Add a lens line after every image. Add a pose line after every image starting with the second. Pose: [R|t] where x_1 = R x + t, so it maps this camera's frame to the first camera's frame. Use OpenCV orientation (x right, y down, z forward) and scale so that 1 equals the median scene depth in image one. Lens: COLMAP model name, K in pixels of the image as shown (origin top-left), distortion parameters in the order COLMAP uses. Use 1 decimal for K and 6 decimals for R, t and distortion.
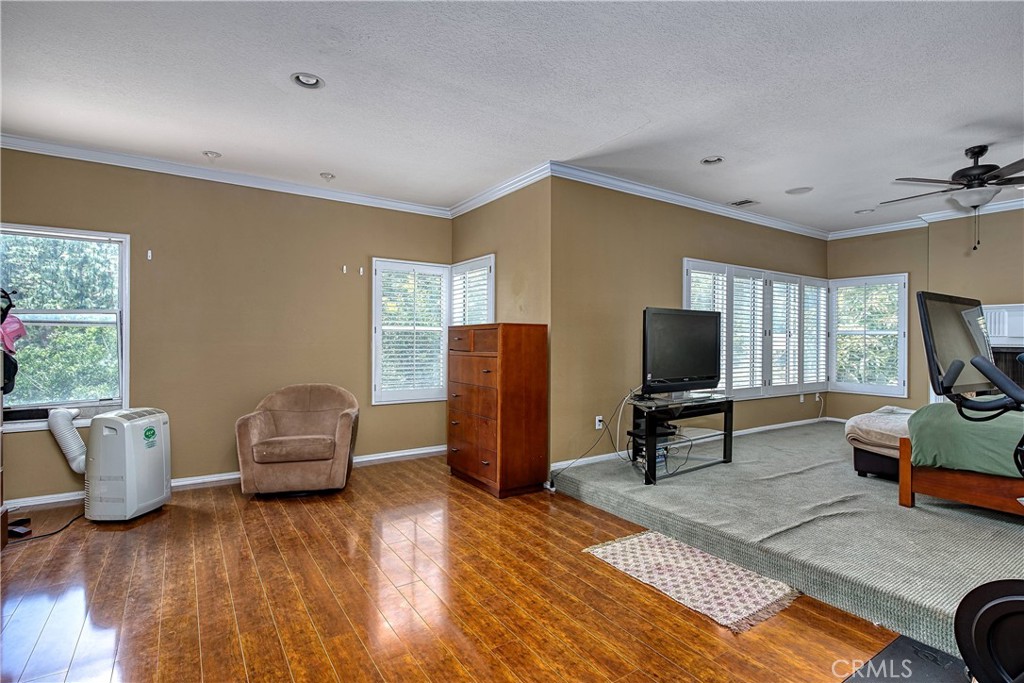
lens RADIAL K [[493.8, 0, 511.7], [0, 493.8, 340.1], [0, 0, 1]] dist [-0.004053, -0.001492]
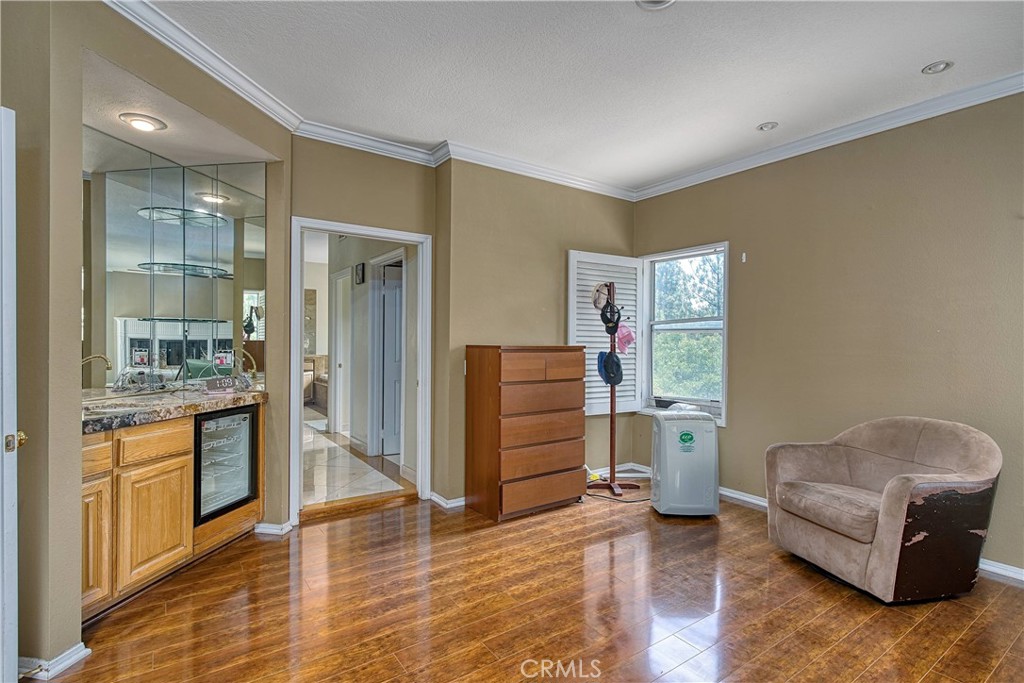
lens RADIAL K [[493.8, 0, 511.9], [0, 493.8, 343.4], [0, 0, 1]] dist [-0.004053, -0.001492]
pose [[-0.001609, 0.002996, -0.999994, 0.258372], [-0.009663, 0.999949, 0.003011, -0.003062], [0.999952, 0.009668, -0.001580, 0.606607]]
